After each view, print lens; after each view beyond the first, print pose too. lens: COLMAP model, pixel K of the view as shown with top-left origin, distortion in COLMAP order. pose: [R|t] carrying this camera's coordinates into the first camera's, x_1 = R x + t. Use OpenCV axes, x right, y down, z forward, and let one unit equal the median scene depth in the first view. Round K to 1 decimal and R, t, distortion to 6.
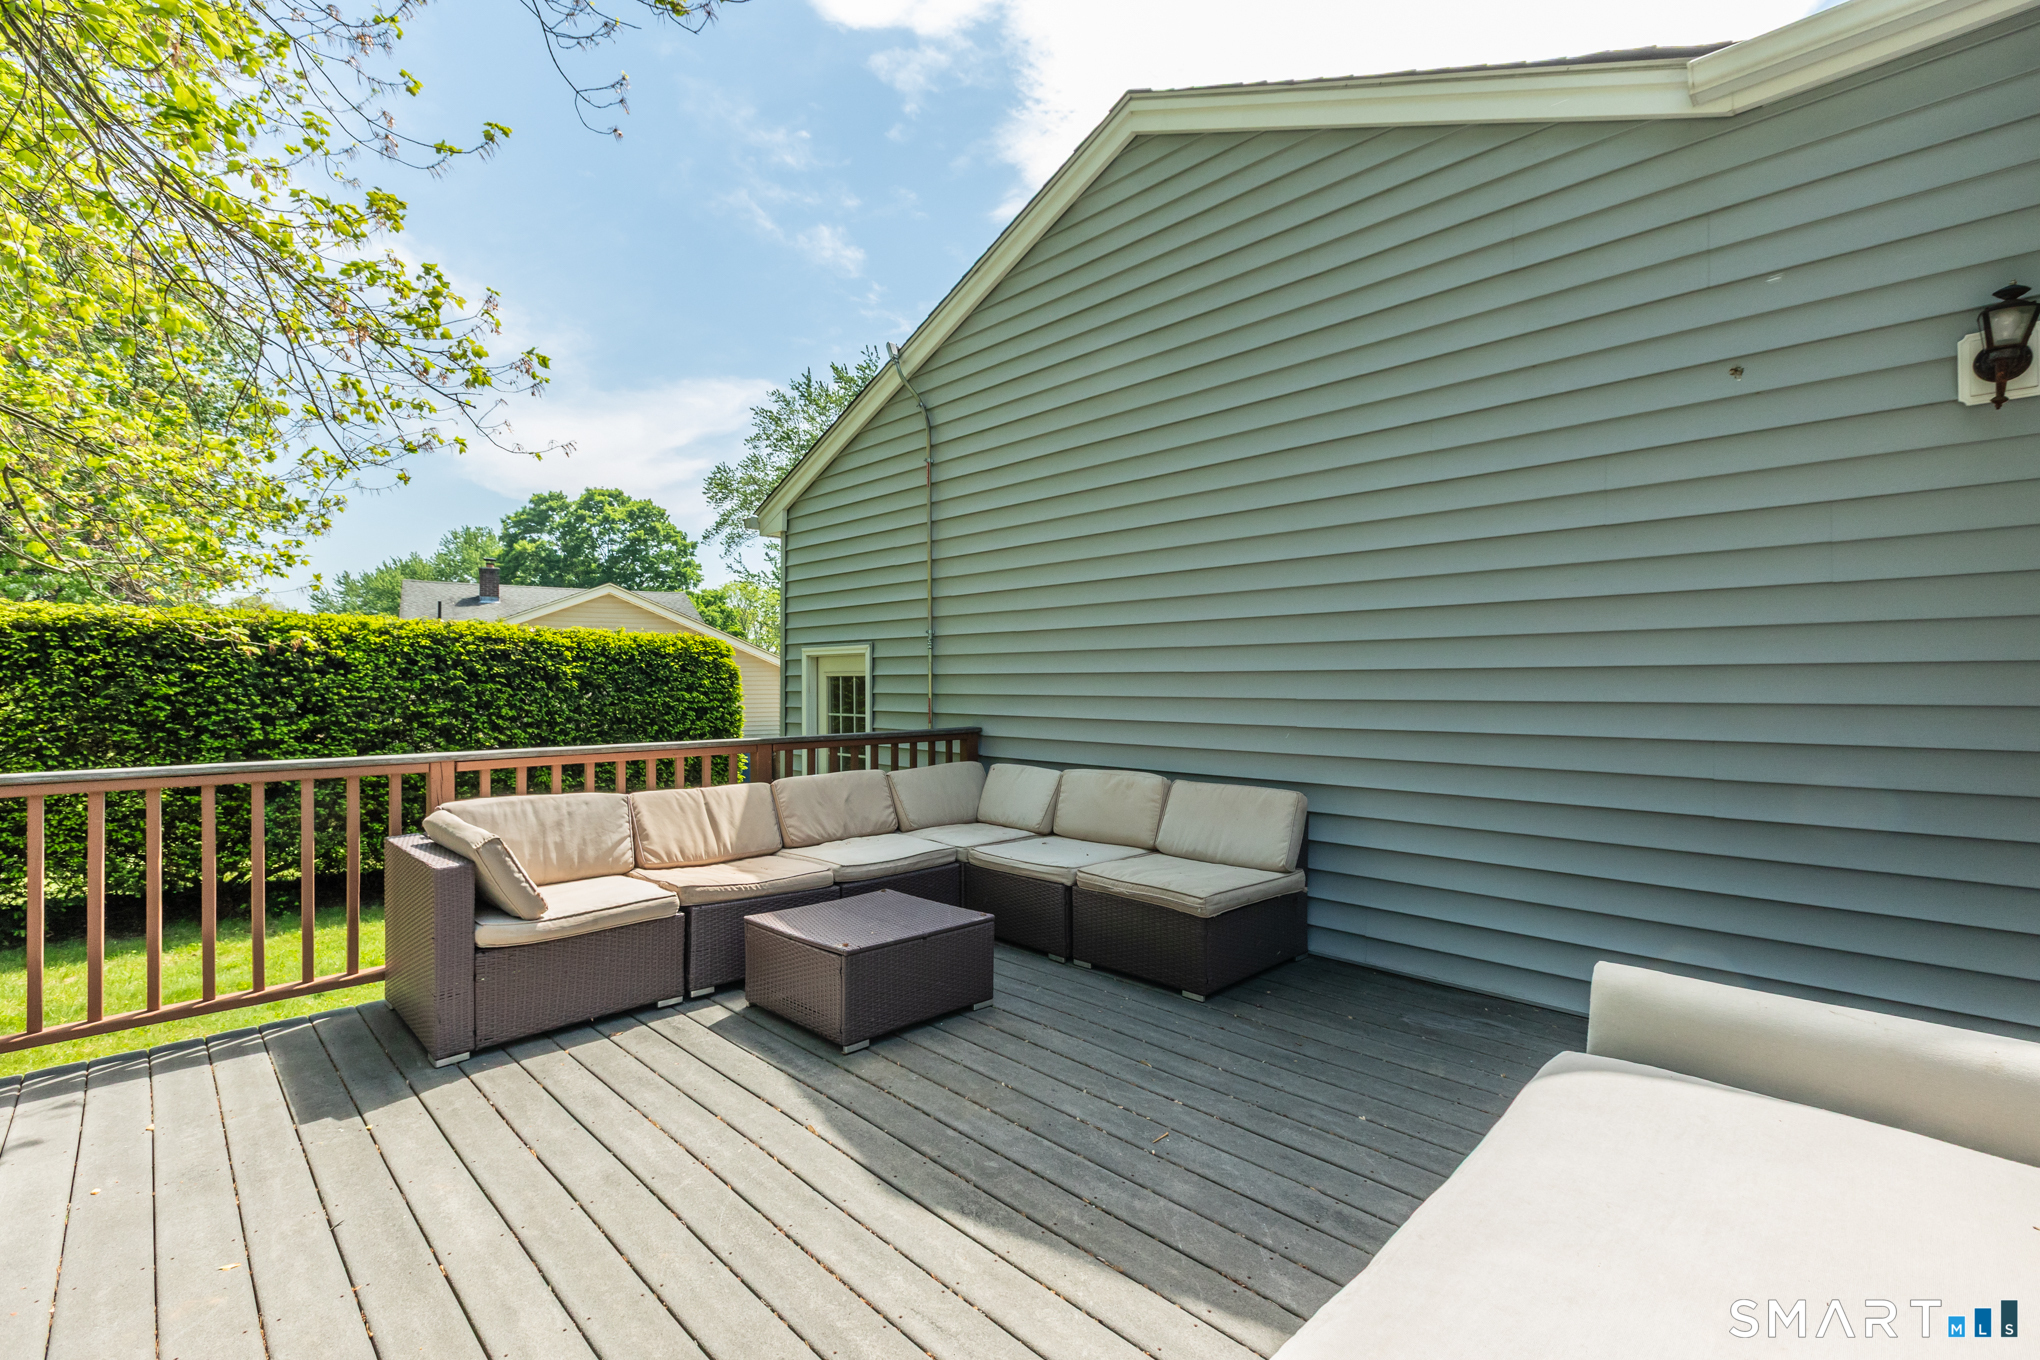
lens RADIAL K [[904.5, 0, 1018.1], [0, 904.5, 674.5], [0, 0, 1]] dist [-0.012518, -0.000217]
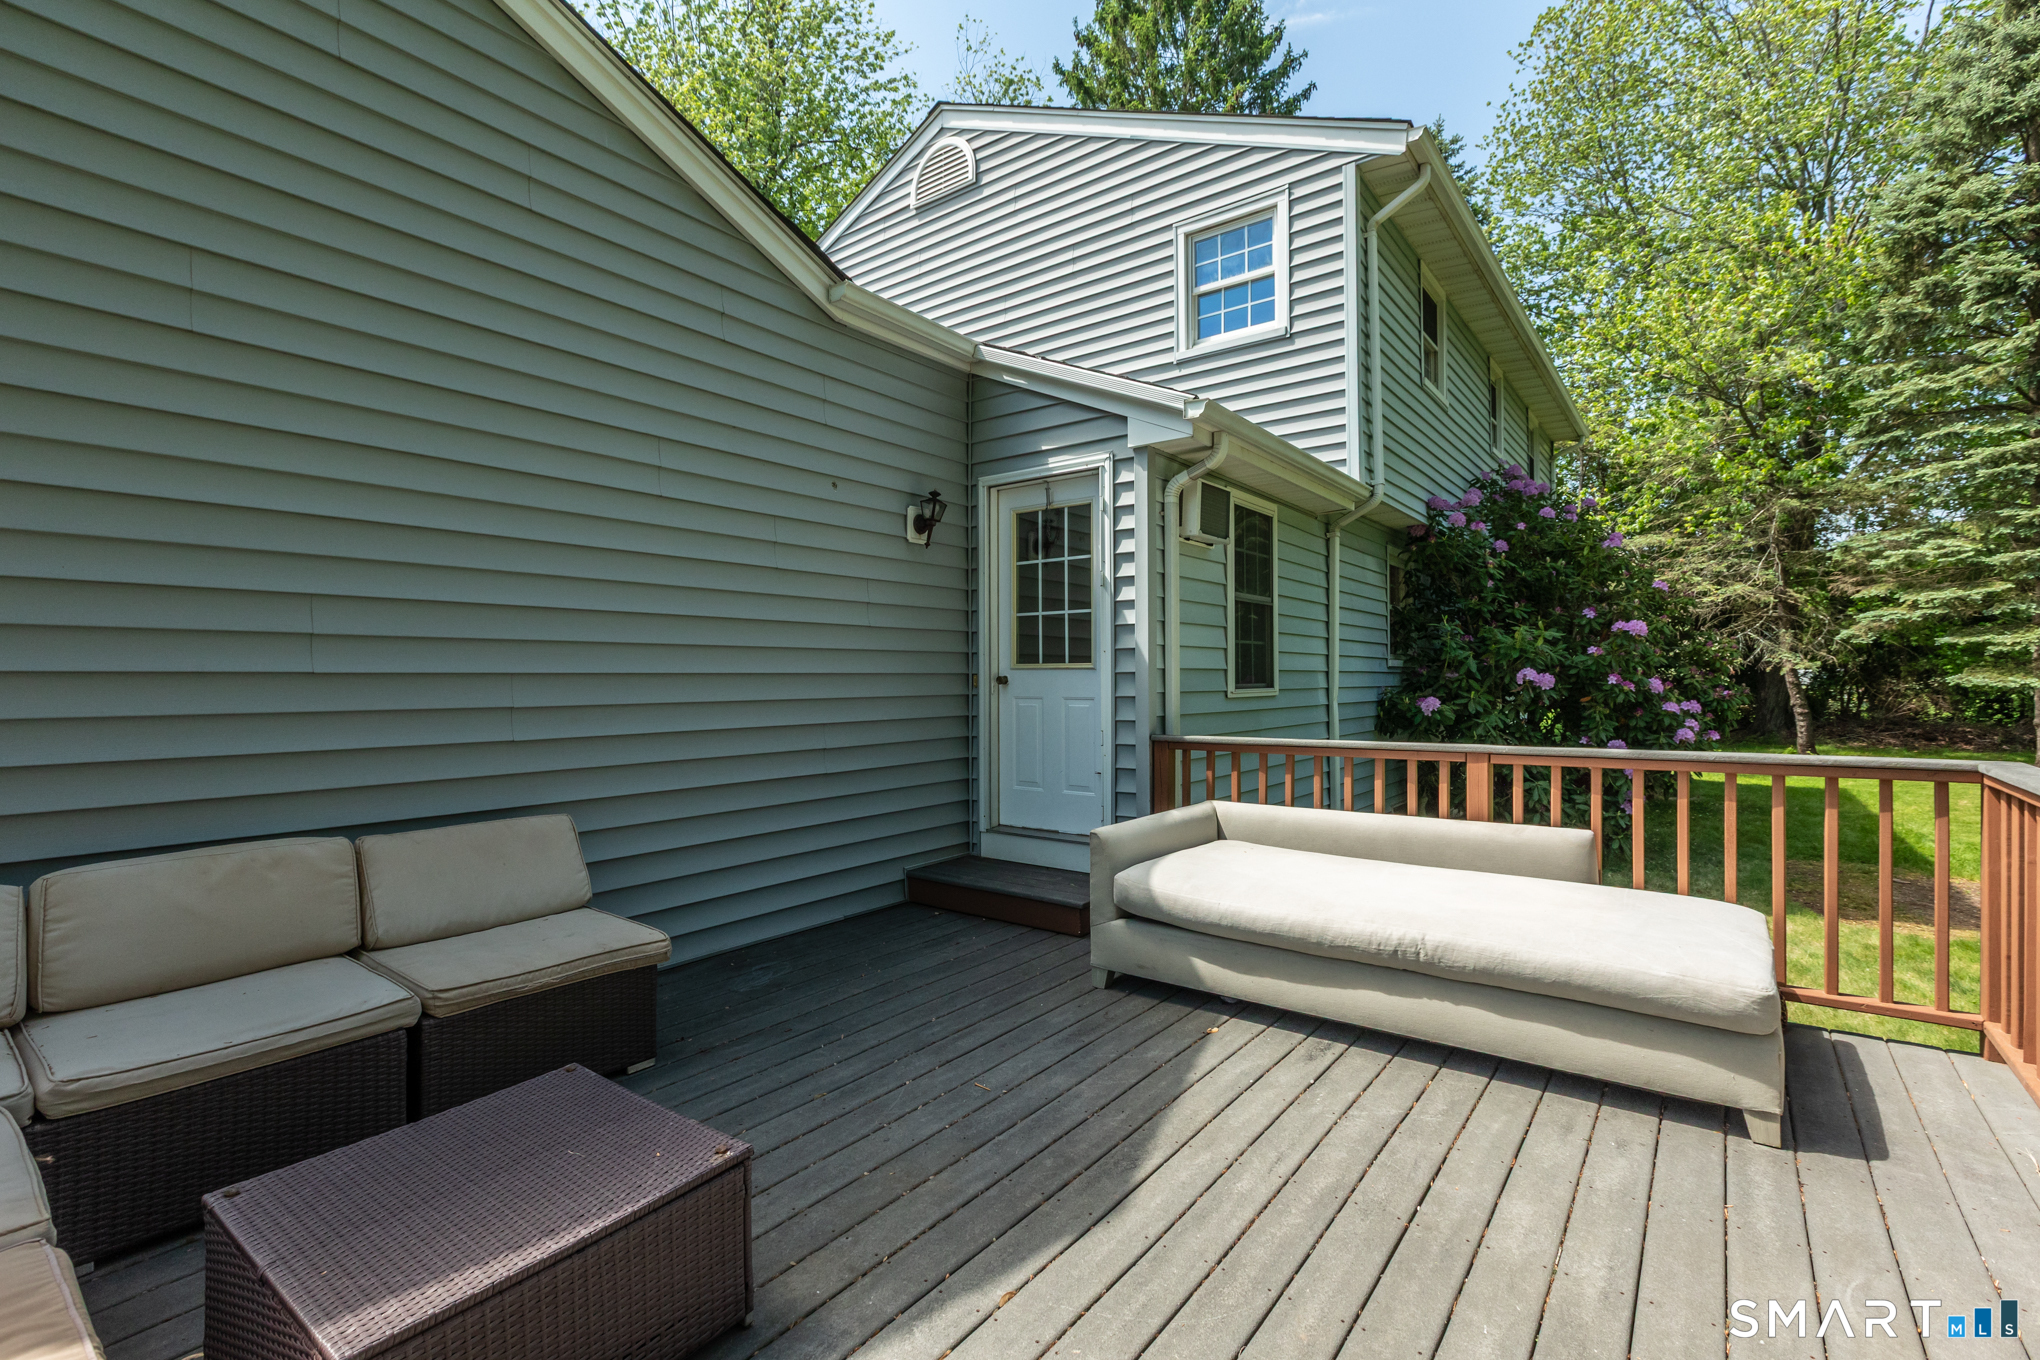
lens RADIAL K [[904.5, 0, 1018.1], [0, 904.5, 674.5], [0, 0, 1]] dist [-0.012518, -0.000217]
pose [[-0.142375, 0.005416, 0.989798, -0.901291], [-0.006284, 0.999960, -0.006375, -0.001602], [-0.989793, -0.007127, -0.142335, 1.028817]]
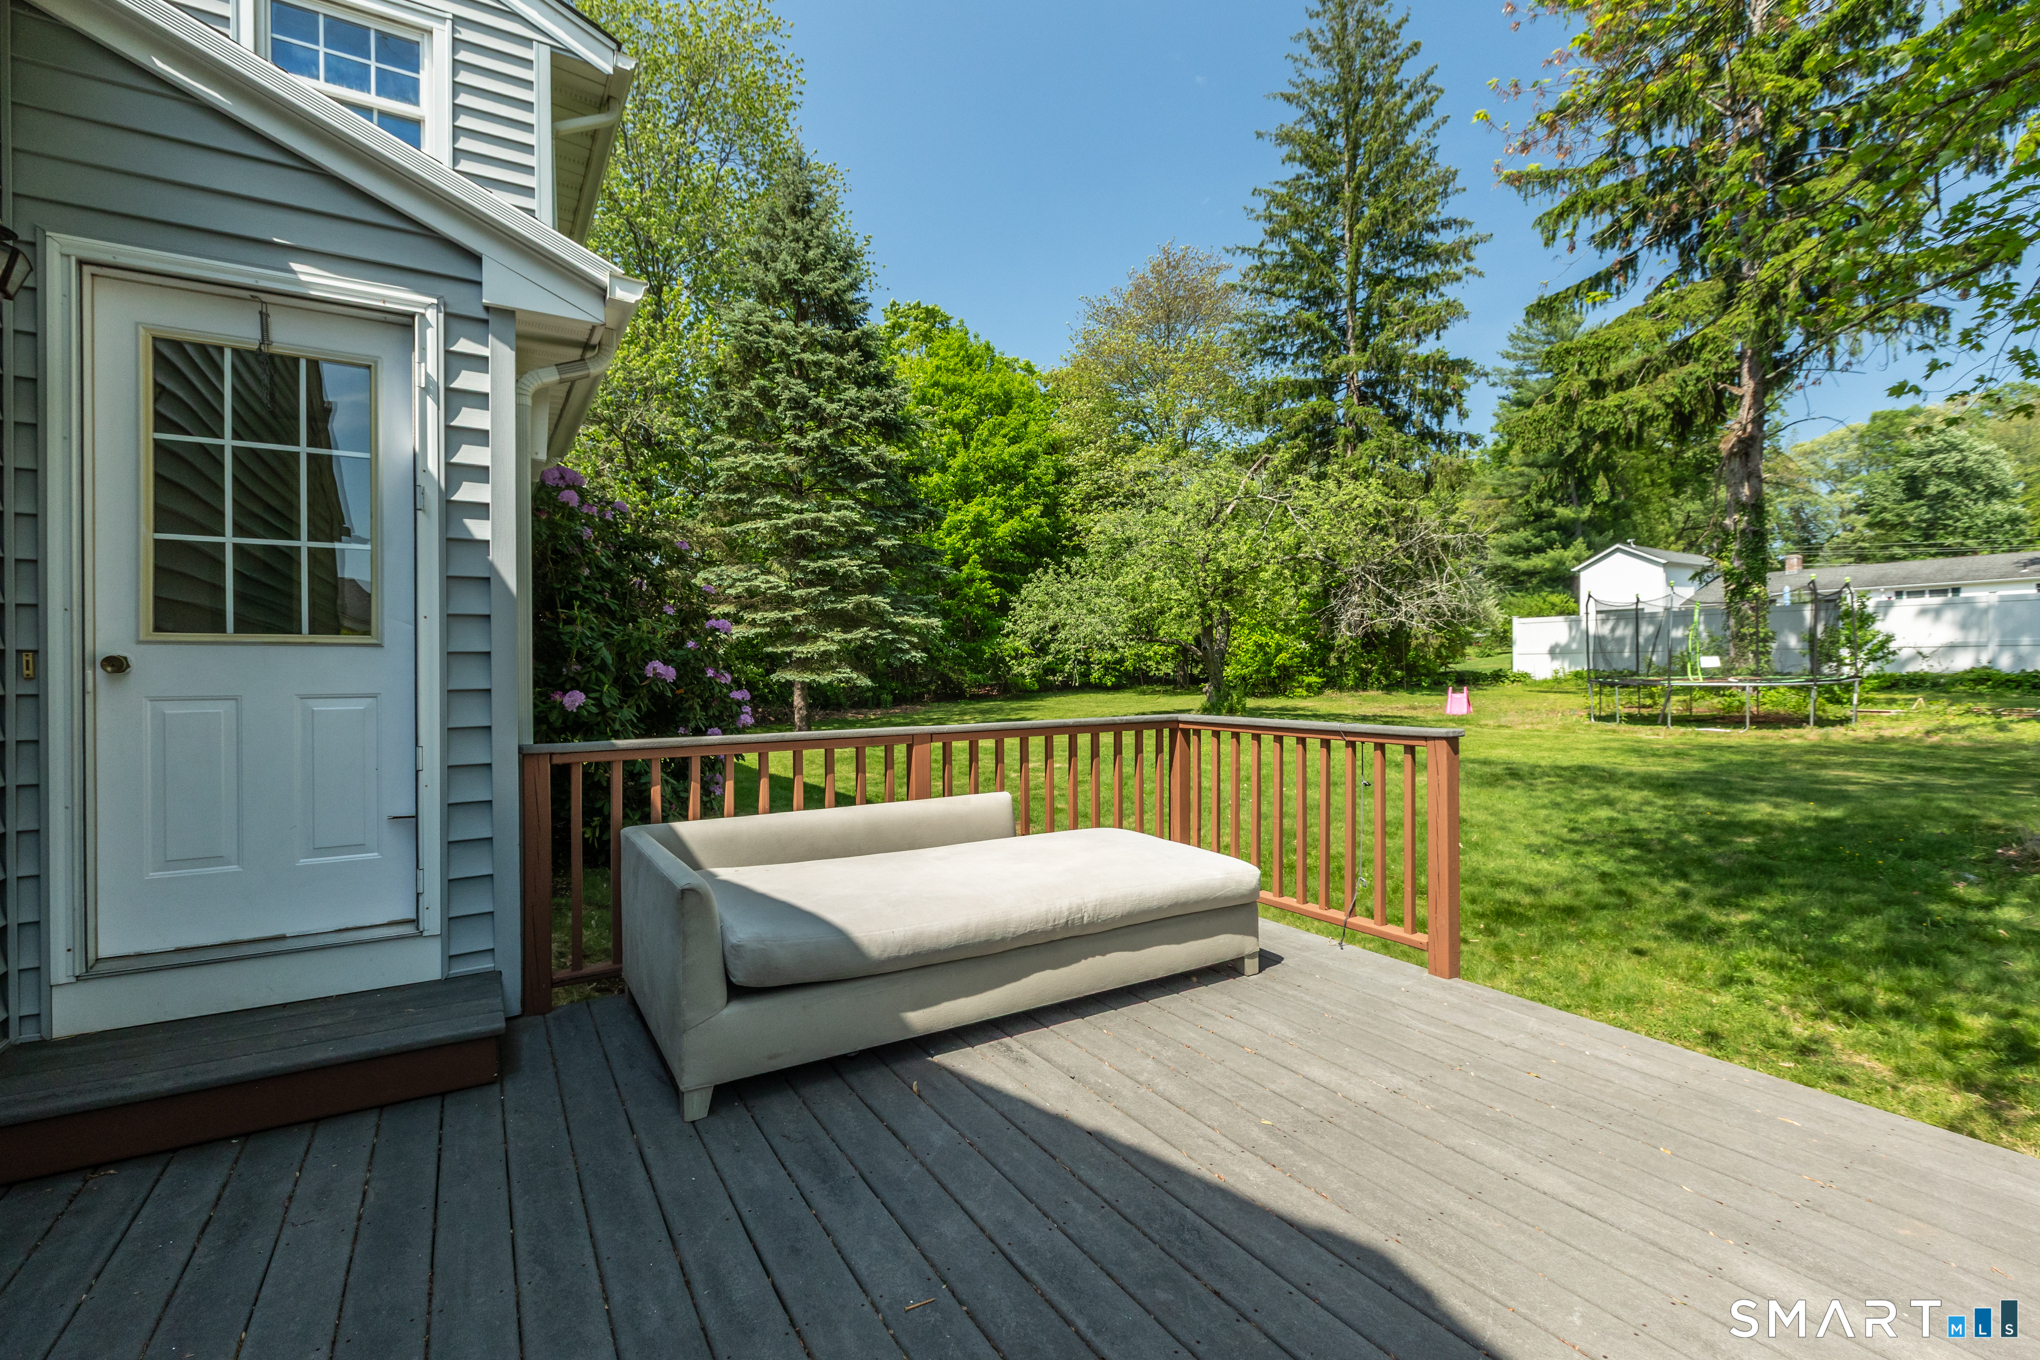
lens RADIAL K [[892.0, 0, 1020.0], [0, 892.0, 680.0], [0, 0, 1]] dist [0.004129, -0.000619]
pose [[-0.975593, 0.005159, 0.219526, -0.068577], [0.004510, 0.999984, -0.003457, 0.024429], [-0.219540, -0.002382, -0.975600, 1.528238]]
